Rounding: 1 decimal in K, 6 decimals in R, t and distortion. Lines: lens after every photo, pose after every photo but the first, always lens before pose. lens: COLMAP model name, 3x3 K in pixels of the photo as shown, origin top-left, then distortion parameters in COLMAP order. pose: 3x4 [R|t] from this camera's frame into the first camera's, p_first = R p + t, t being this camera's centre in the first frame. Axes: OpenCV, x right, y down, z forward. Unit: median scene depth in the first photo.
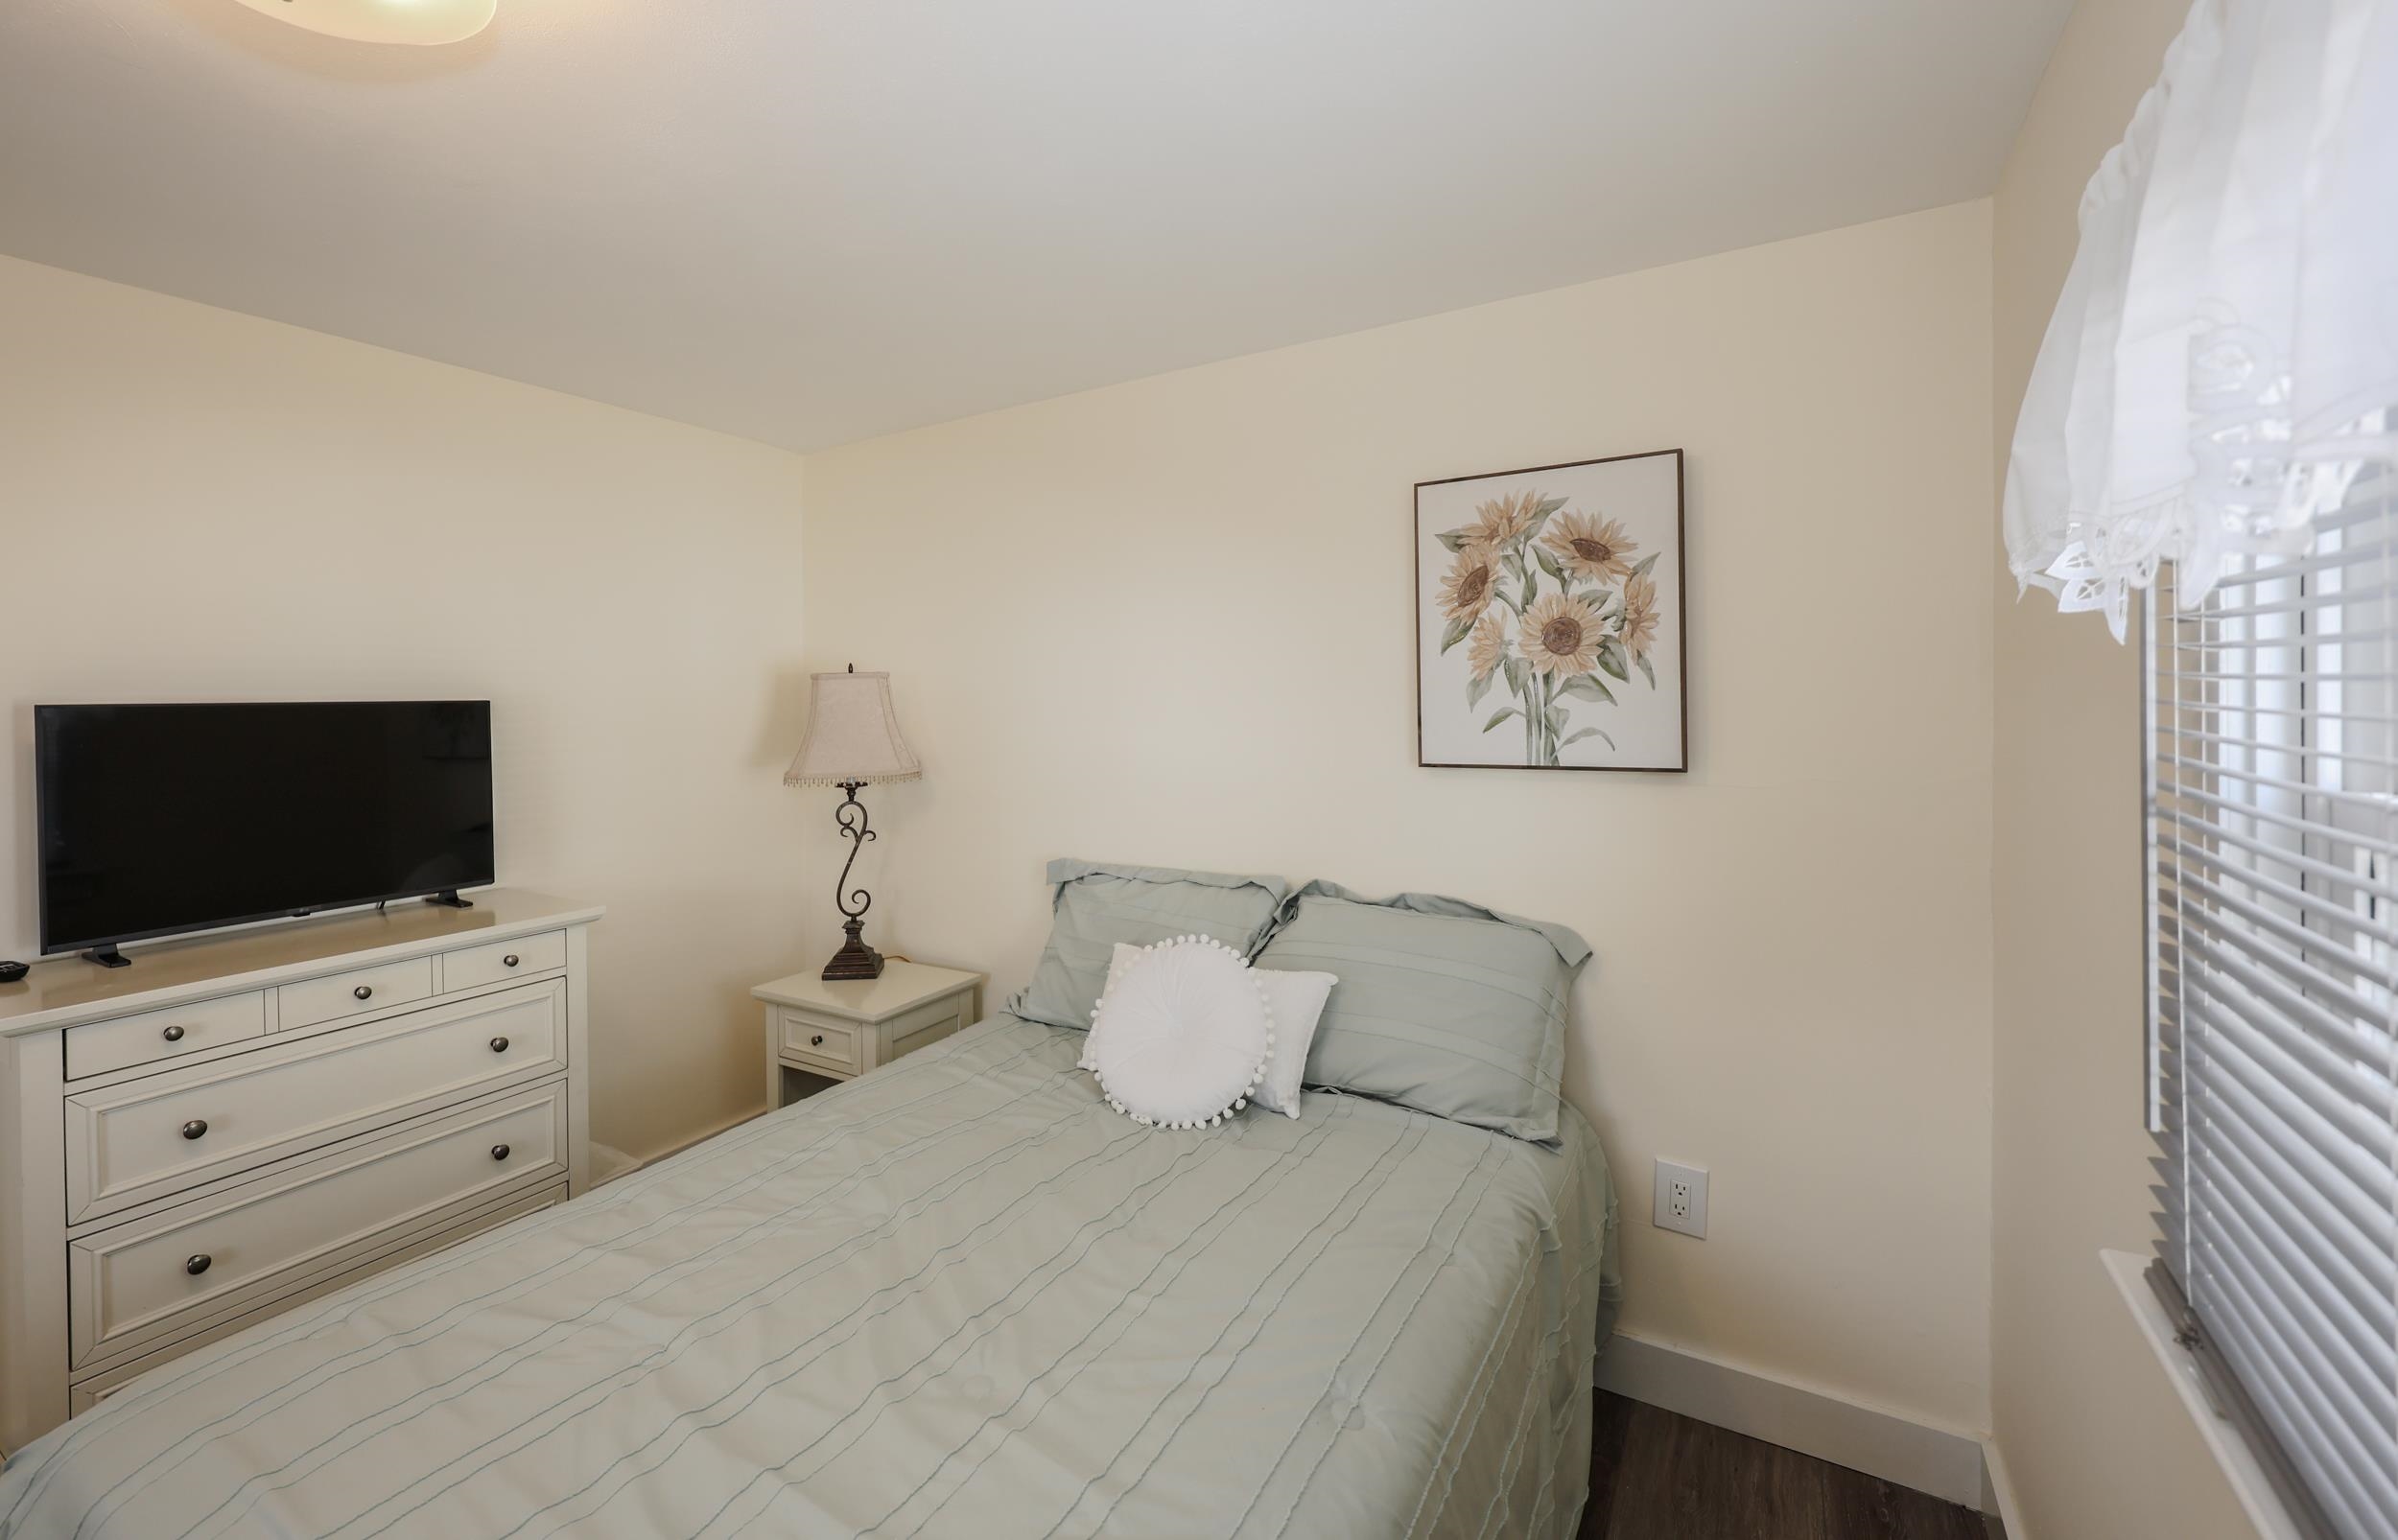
lens RADIAL K [[995.1, 0, 1158.0], [0, 995.1, 714.9], [0, 0, 1]] dist [-0.001798, -0.000186]
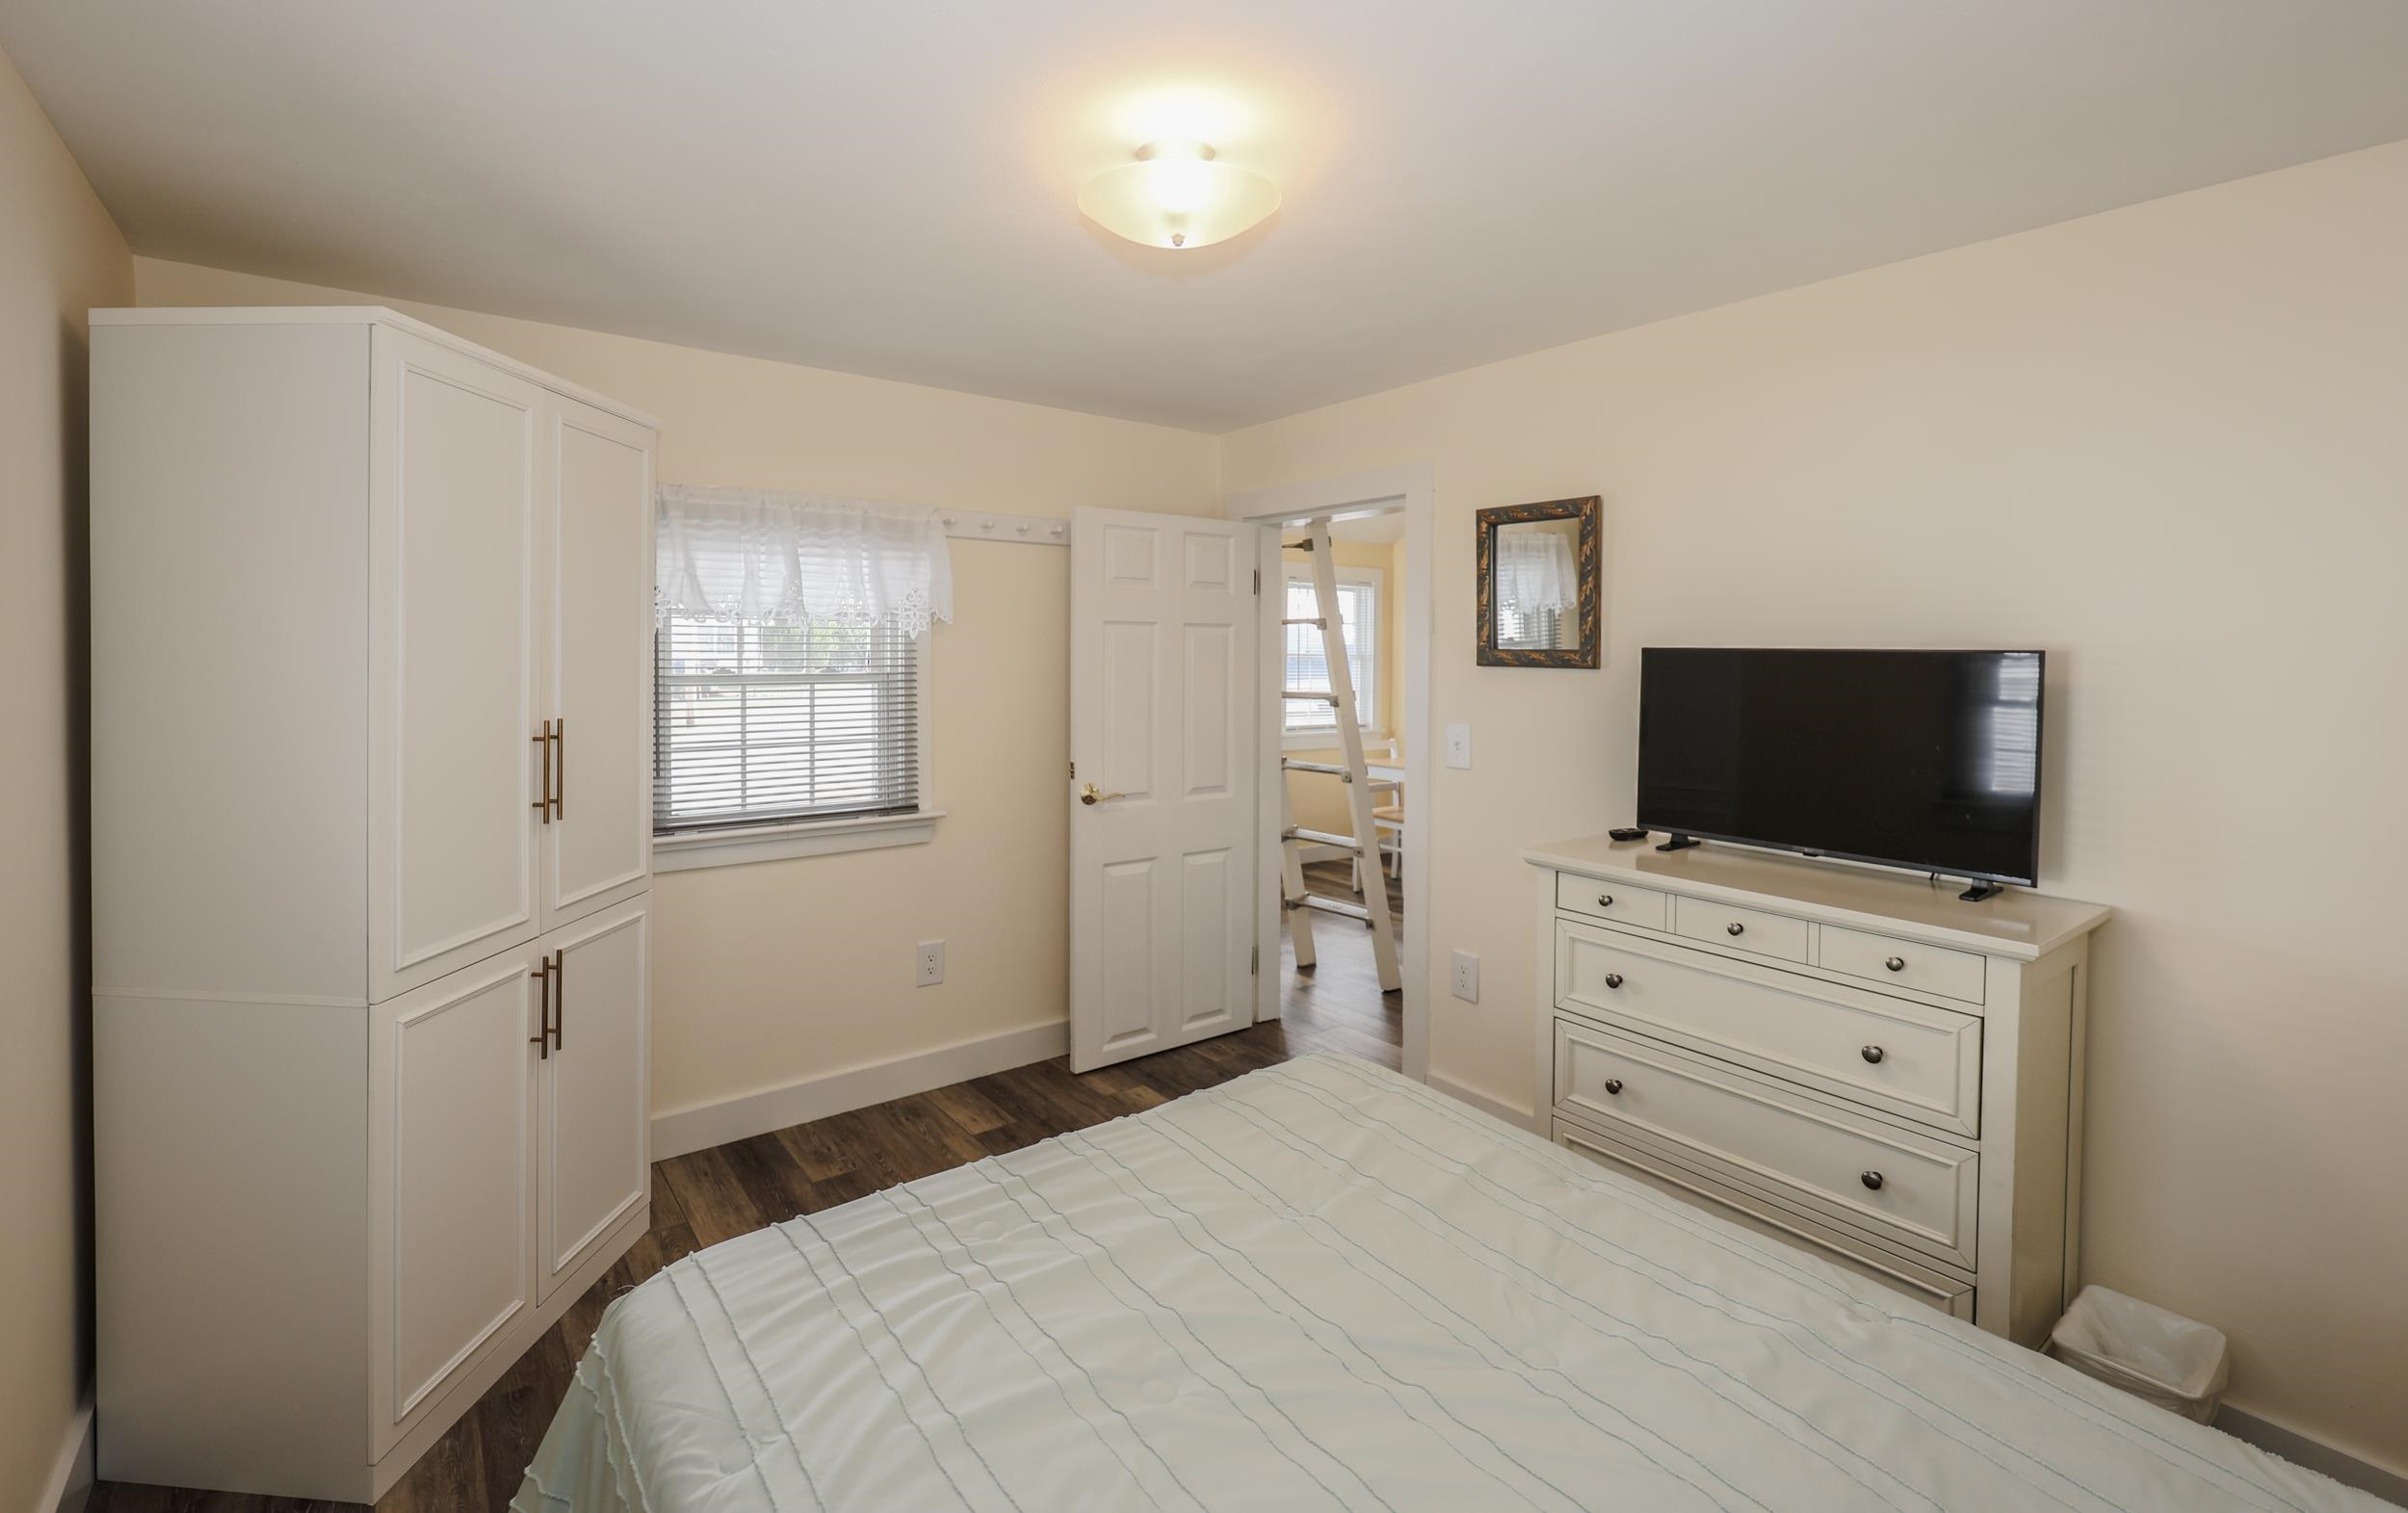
lens RADIAL K [[1129.3, 0, 1198.2], [0, 1129.3, 670.5], [0, 0, 1]] dist [-0.001218, -0.000182]
pose [[-0.381343, 0.034731, -0.923781, 0.558542], [-0.023472, 0.998608, 0.047234, -0.036651], [0.924136, 0.039696, -0.379997, 1.037942]]
